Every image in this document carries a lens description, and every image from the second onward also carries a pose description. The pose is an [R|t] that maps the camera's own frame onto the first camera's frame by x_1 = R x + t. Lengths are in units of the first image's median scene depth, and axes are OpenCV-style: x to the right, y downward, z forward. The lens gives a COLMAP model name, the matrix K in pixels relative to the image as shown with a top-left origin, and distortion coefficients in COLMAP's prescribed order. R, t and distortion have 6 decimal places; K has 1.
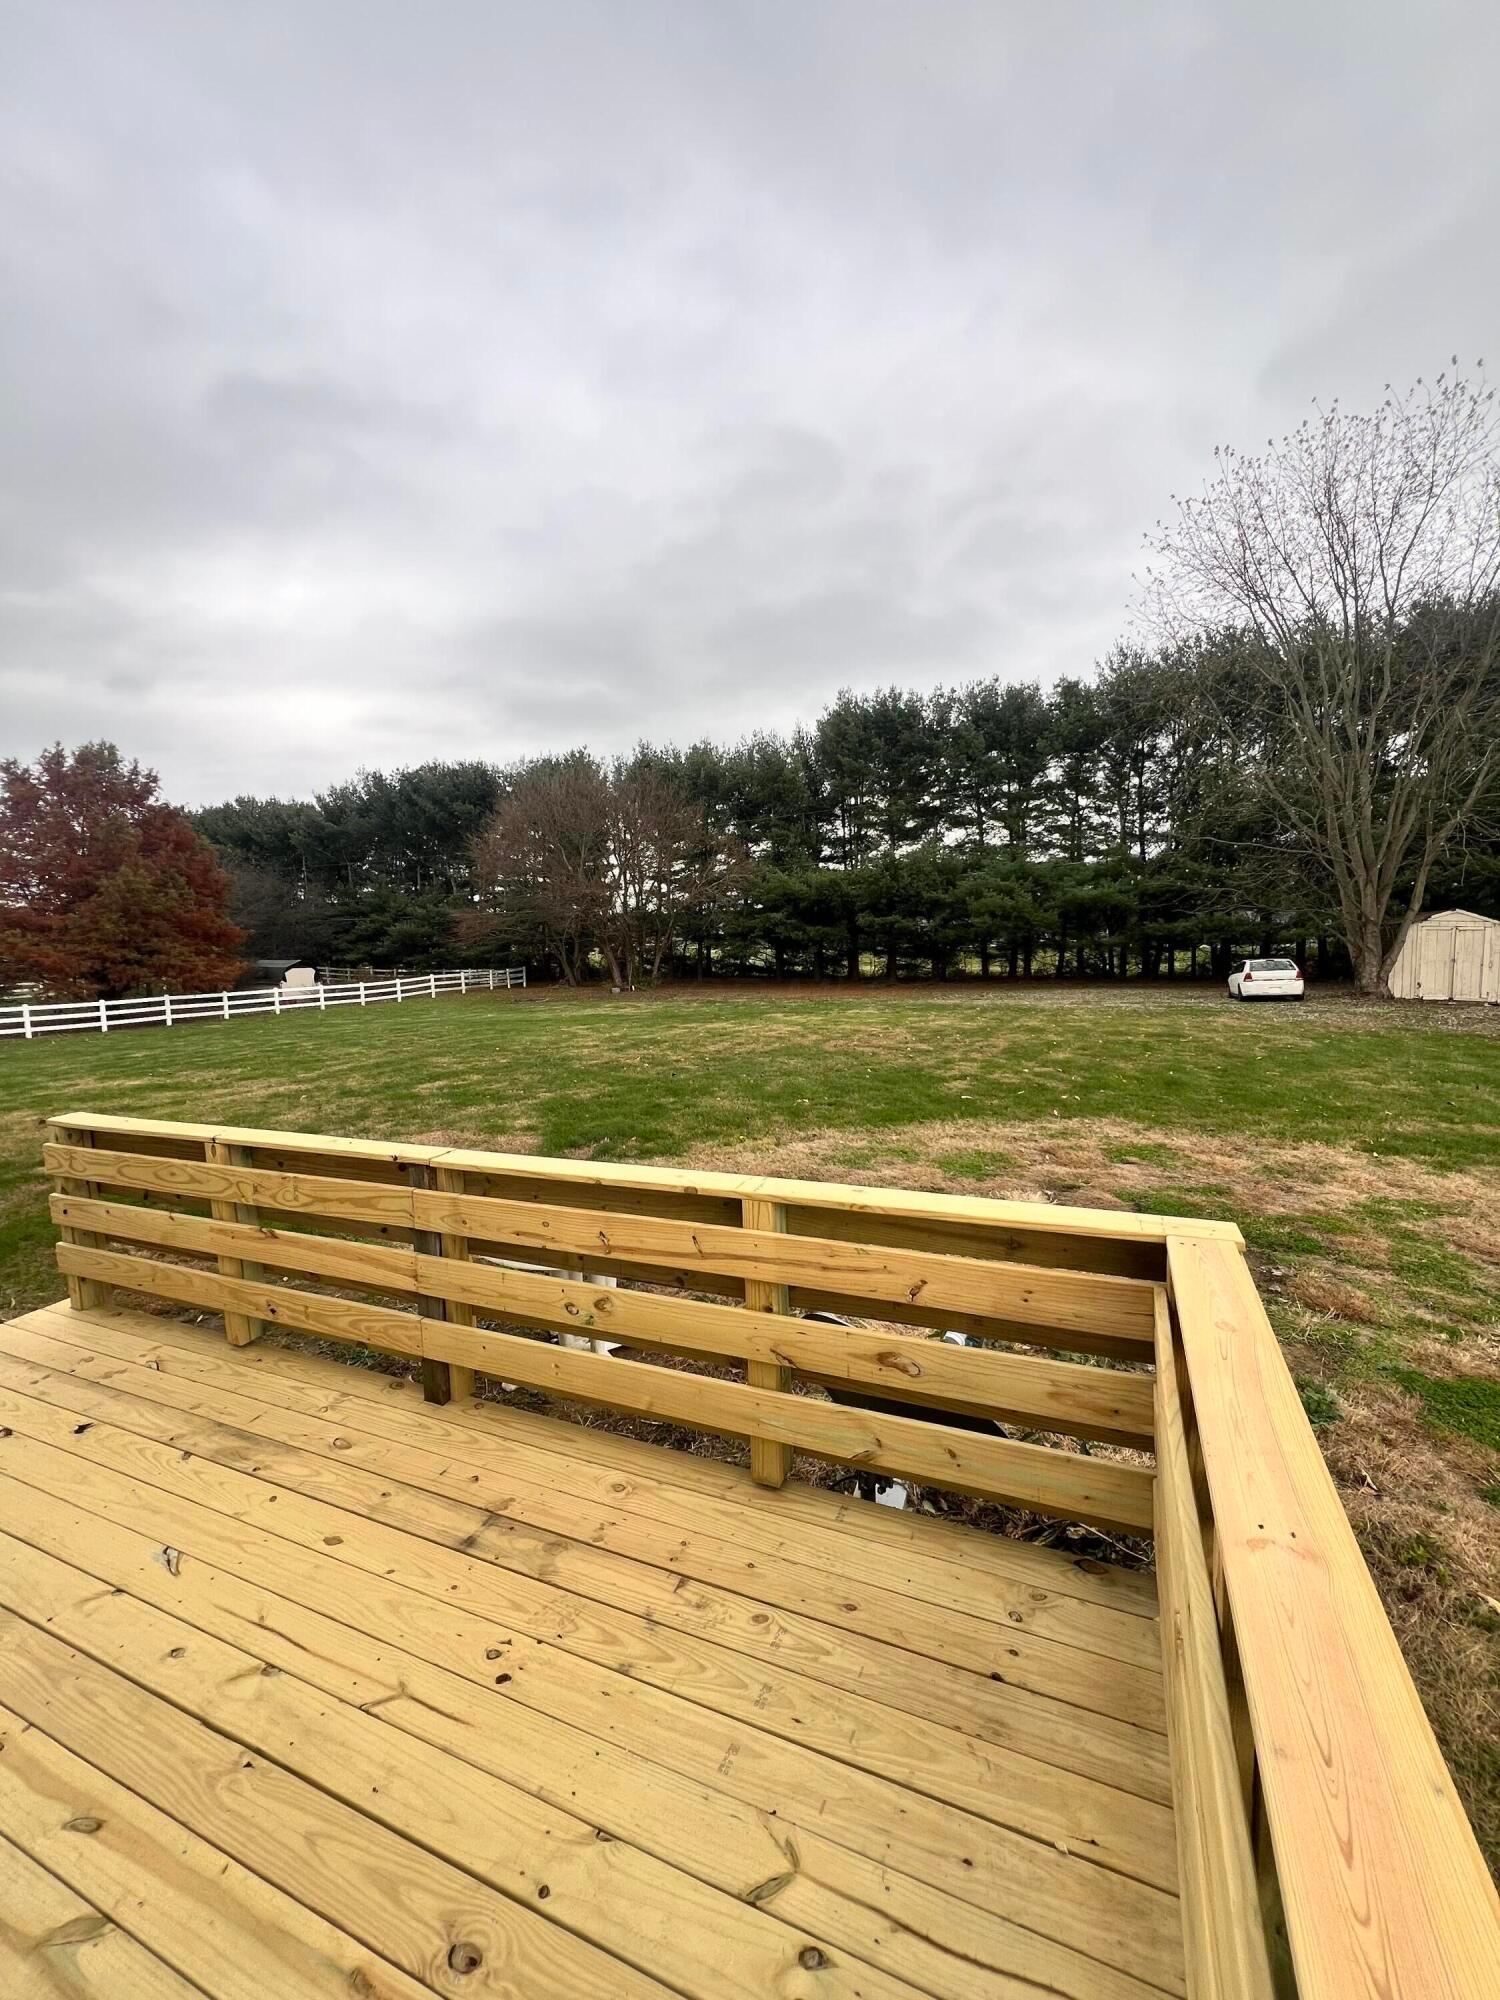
lens RADIAL K [[800.2, 0, 757.2], [0, 800.2, 996.5], [0, 0, 1]] dist [-0.000702, 0.000441]
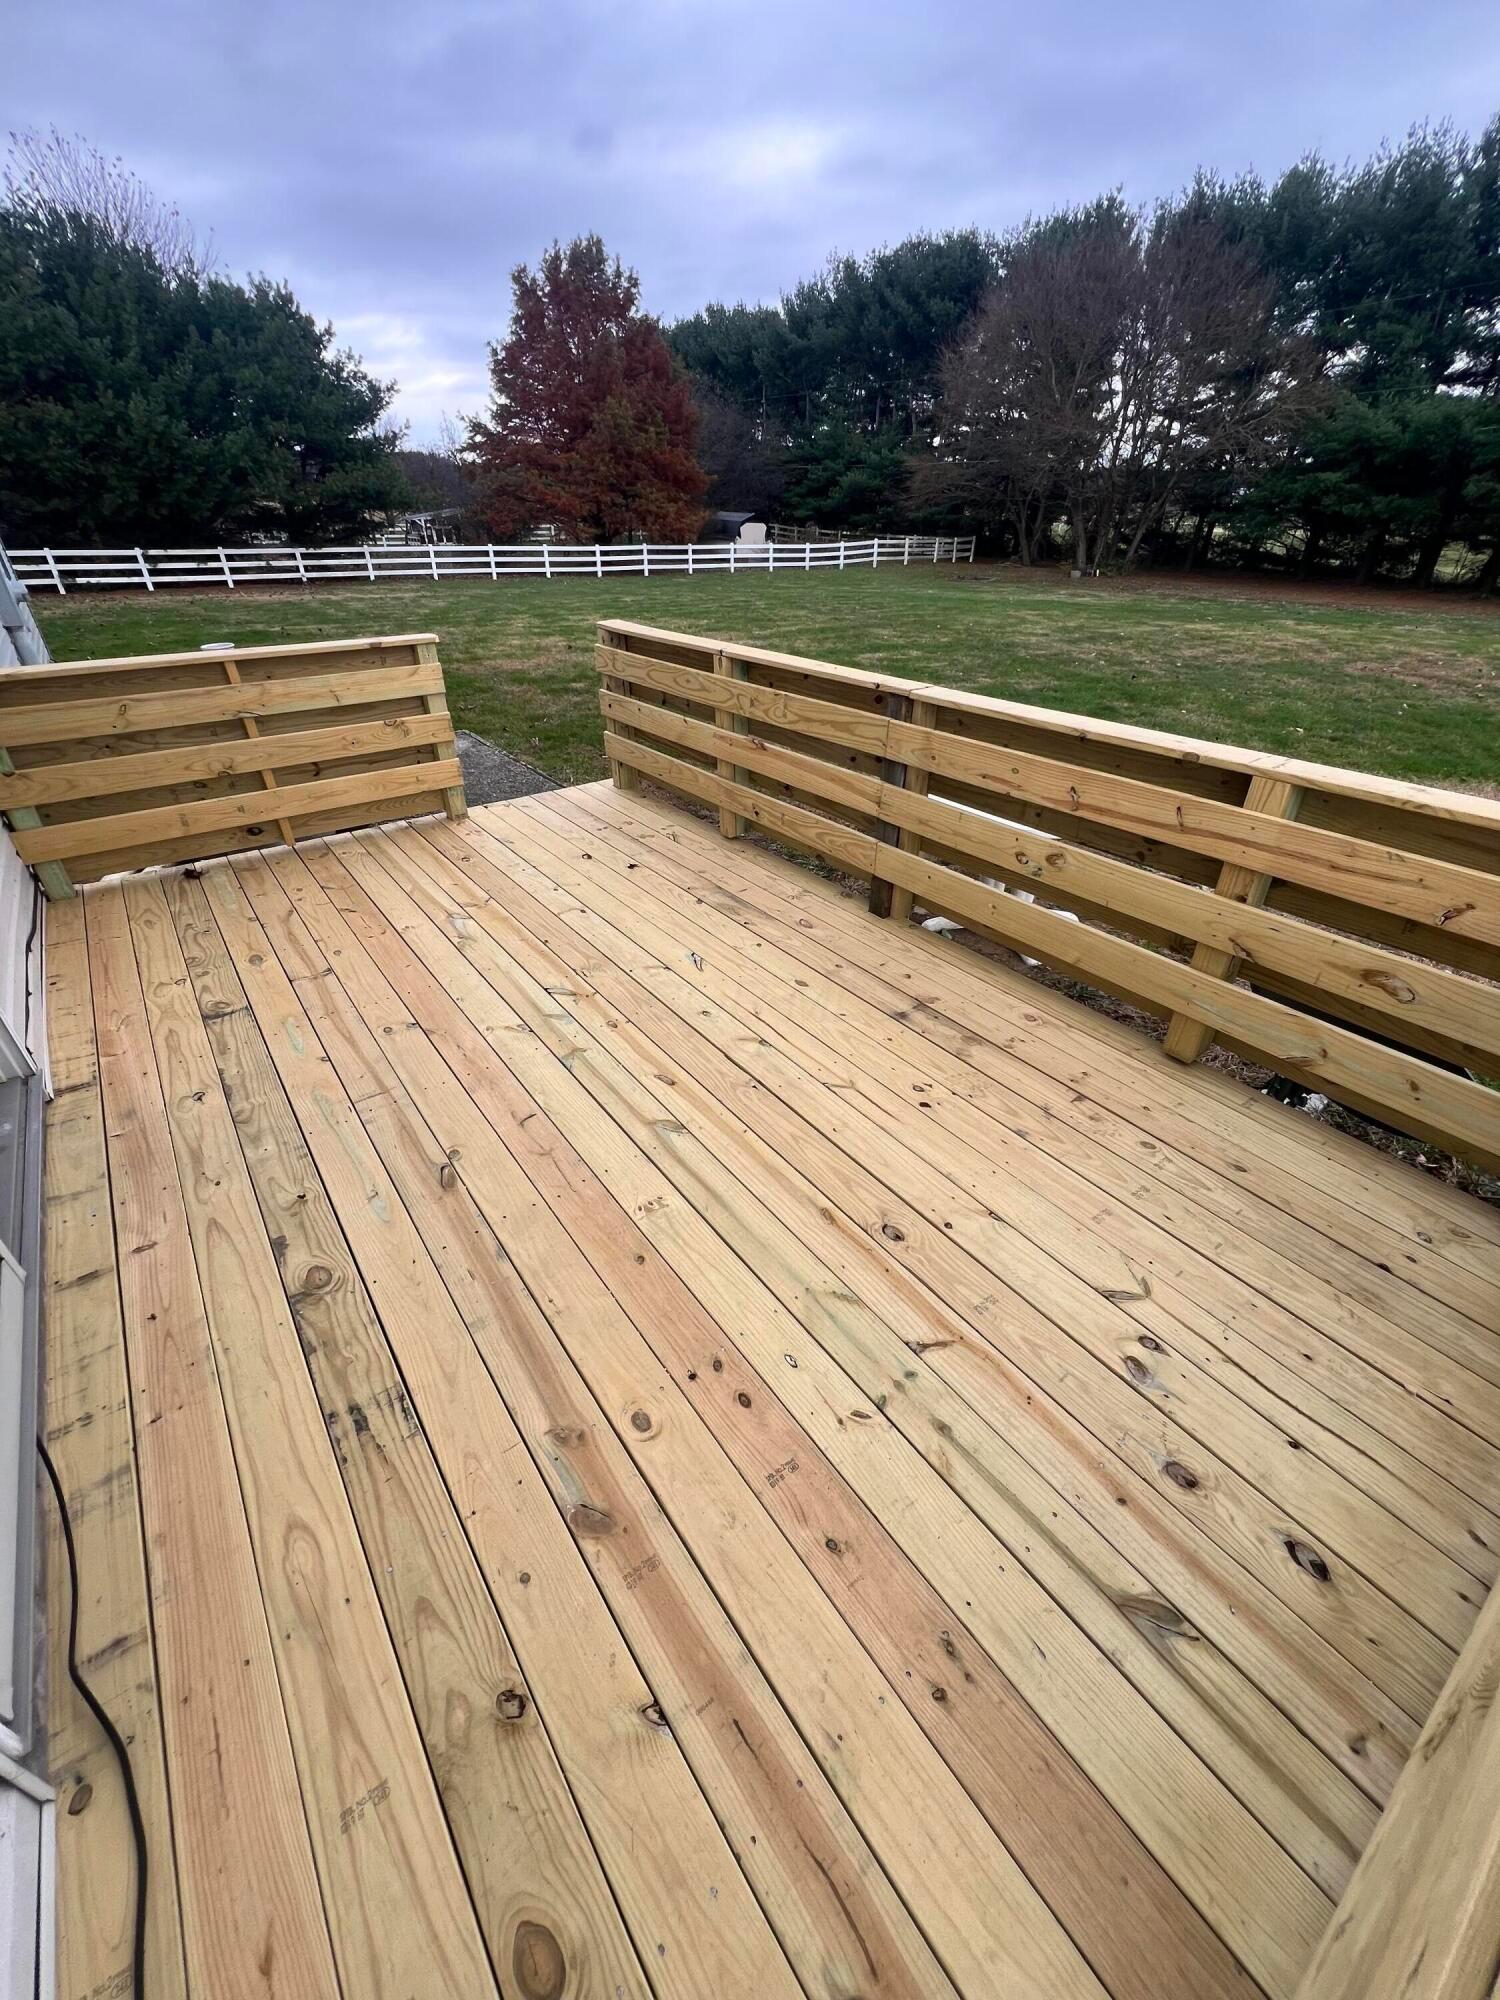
lens RADIAL K [[800.2, 0, 754.6], [0, 800.2, 1000.1], [0, 0, 1]] dist [-0.000702, 0.000441]
pose [[0.869686, 0.292733, -0.397434, -0.010807], [-0.074582, 0.873852, 0.480437, 0.012867], [0.487939, -0.388188, 0.781809, -0.007470]]
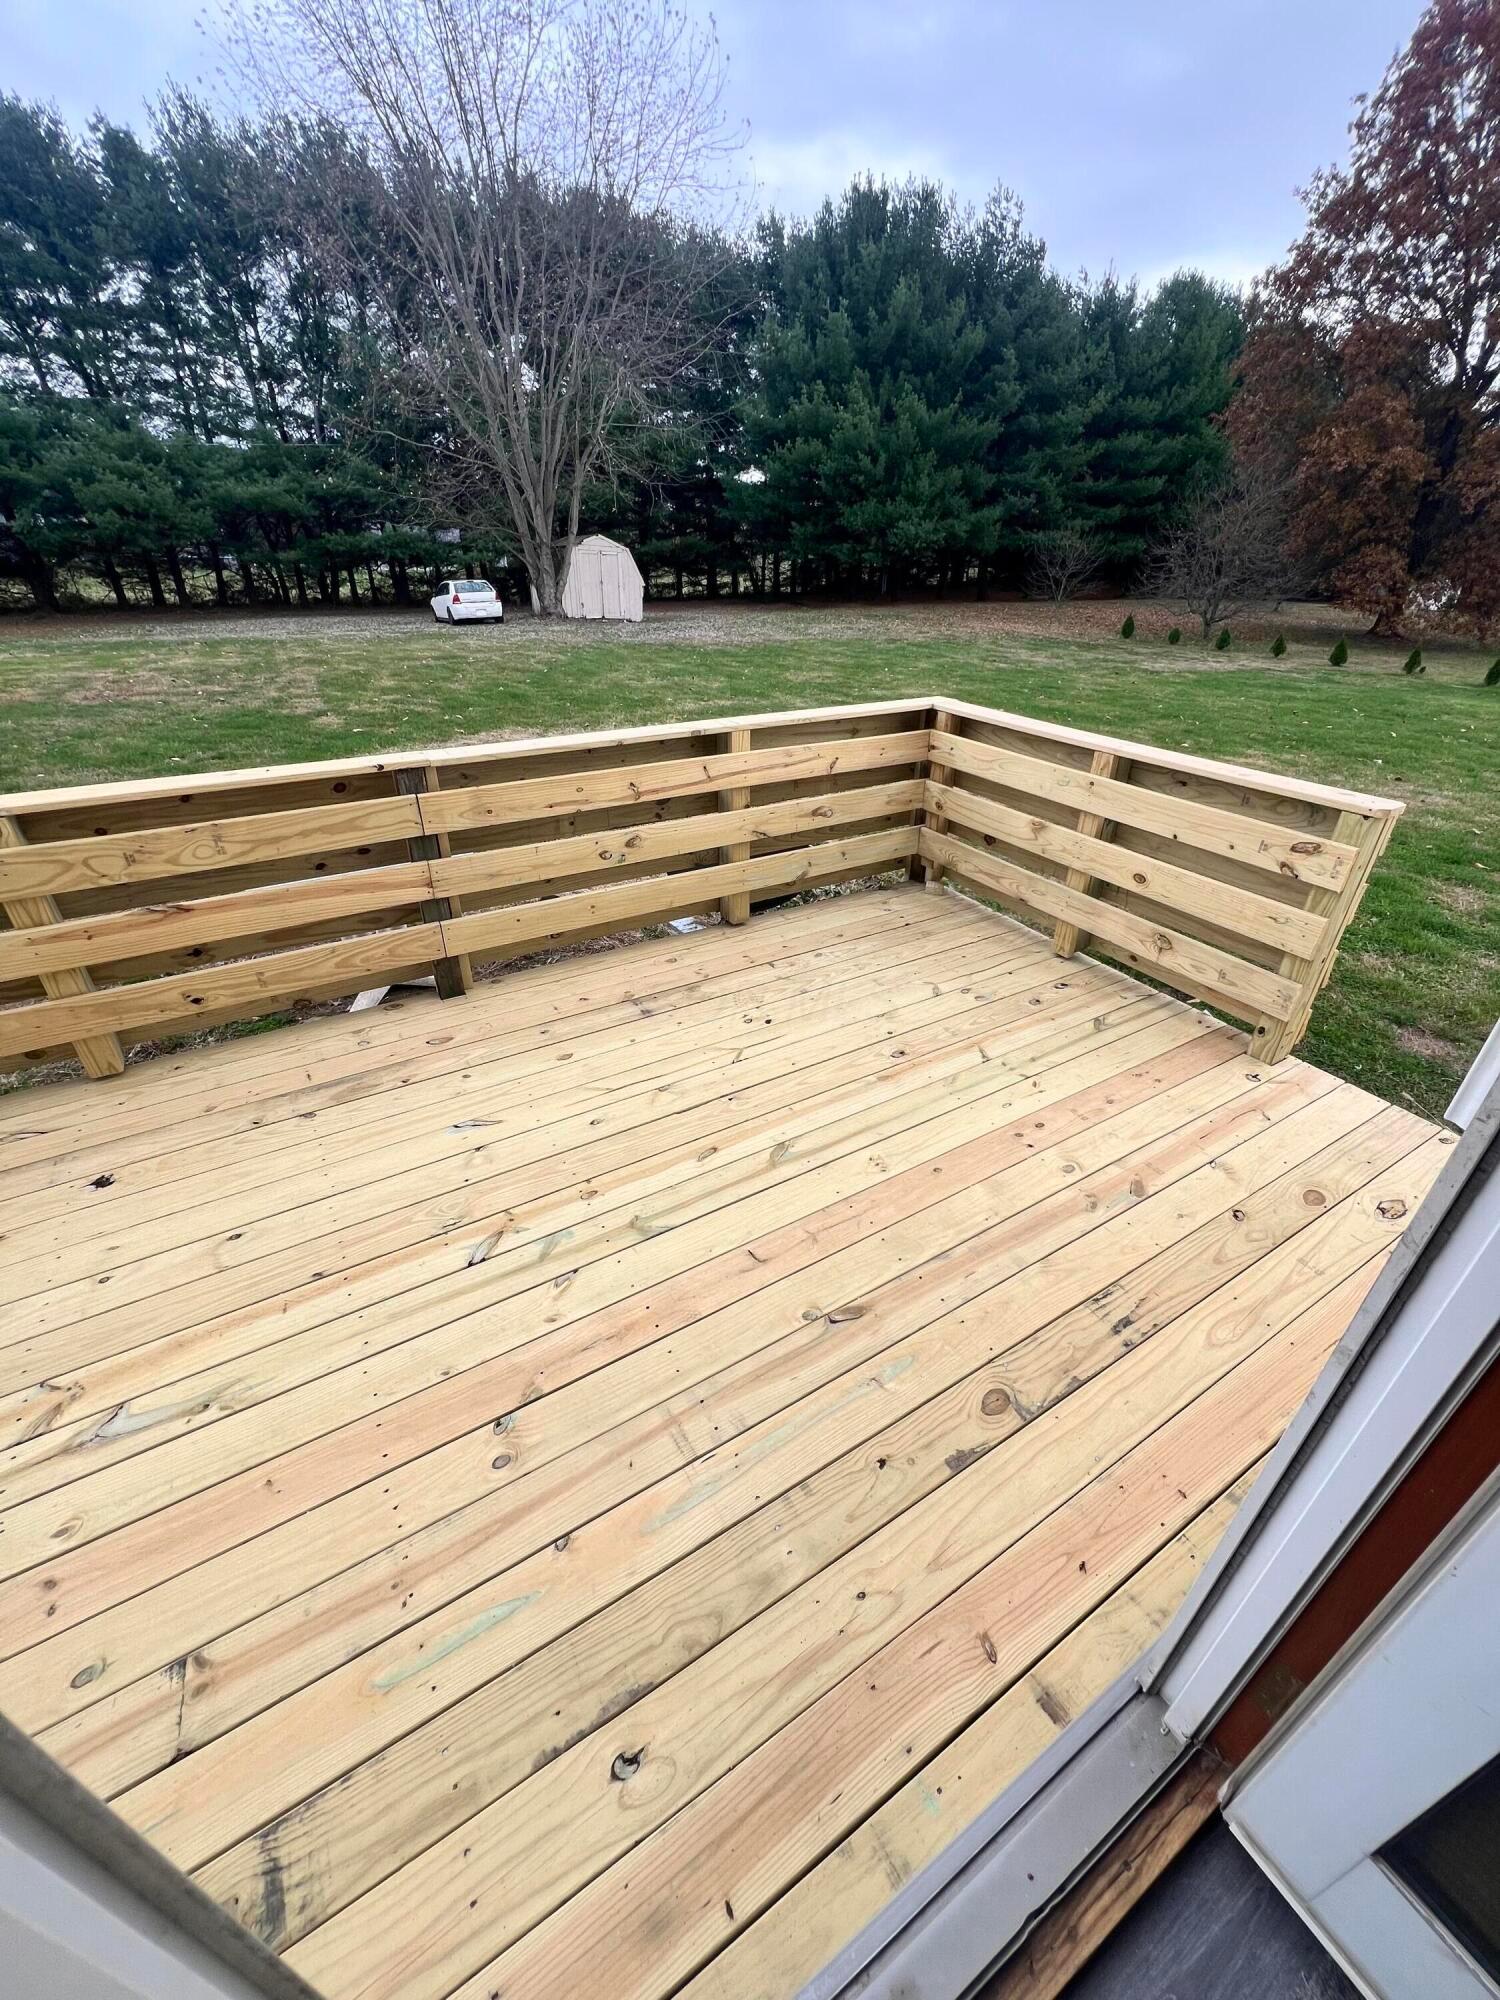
lens RADIAL K [[800.2, 0, 759.4], [0, 800.2, 996.2], [0, 0, 1]] dist [-0.000702, 0.000441]
pose [[0.571913, -0.370111, 0.732075, -0.172970], [0.032655, 0.901996, 0.430507, 0.010139], [-0.819664, -0.222306, 0.527949, 0.017026]]
